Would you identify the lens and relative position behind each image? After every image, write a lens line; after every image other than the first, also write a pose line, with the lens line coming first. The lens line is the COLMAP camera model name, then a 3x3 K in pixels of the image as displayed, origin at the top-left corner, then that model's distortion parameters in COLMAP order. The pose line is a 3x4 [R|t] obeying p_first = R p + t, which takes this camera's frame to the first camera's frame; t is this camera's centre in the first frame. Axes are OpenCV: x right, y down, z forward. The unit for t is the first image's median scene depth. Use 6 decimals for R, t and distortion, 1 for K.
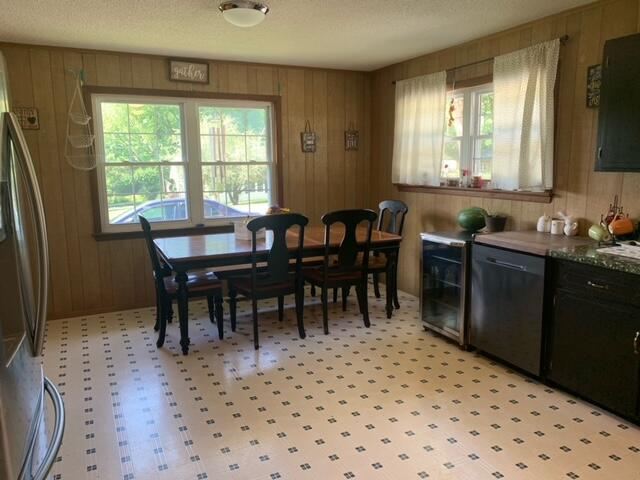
lens RADIAL K [[482.6, 0, 322.2], [0, 482.6, 238.7], [0, 0, 1]] dist [0.024884, -0.026273]
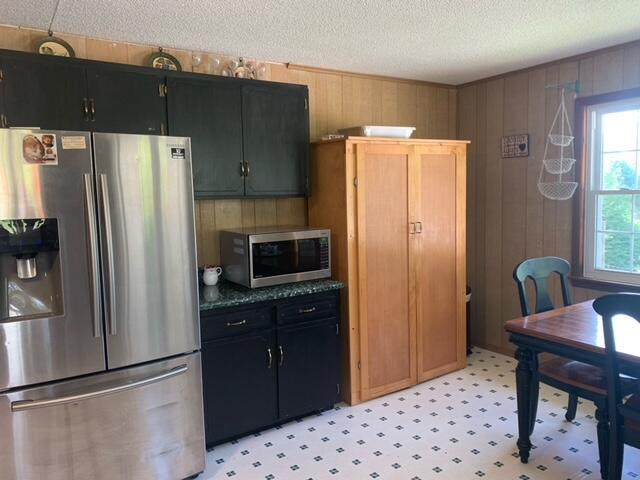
lens RADIAL K [[482.6, 0, 321.8], [0, 482.6, 241.1], [0, 0, 1]] dist [0.024884, -0.026273]
pose [[0.152552, 0.098660, -0.983359, 0.284836], [-0.148269, 0.986028, 0.075927, -0.073914], [0.977110, 0.134219, 0.165048, 0.469618]]
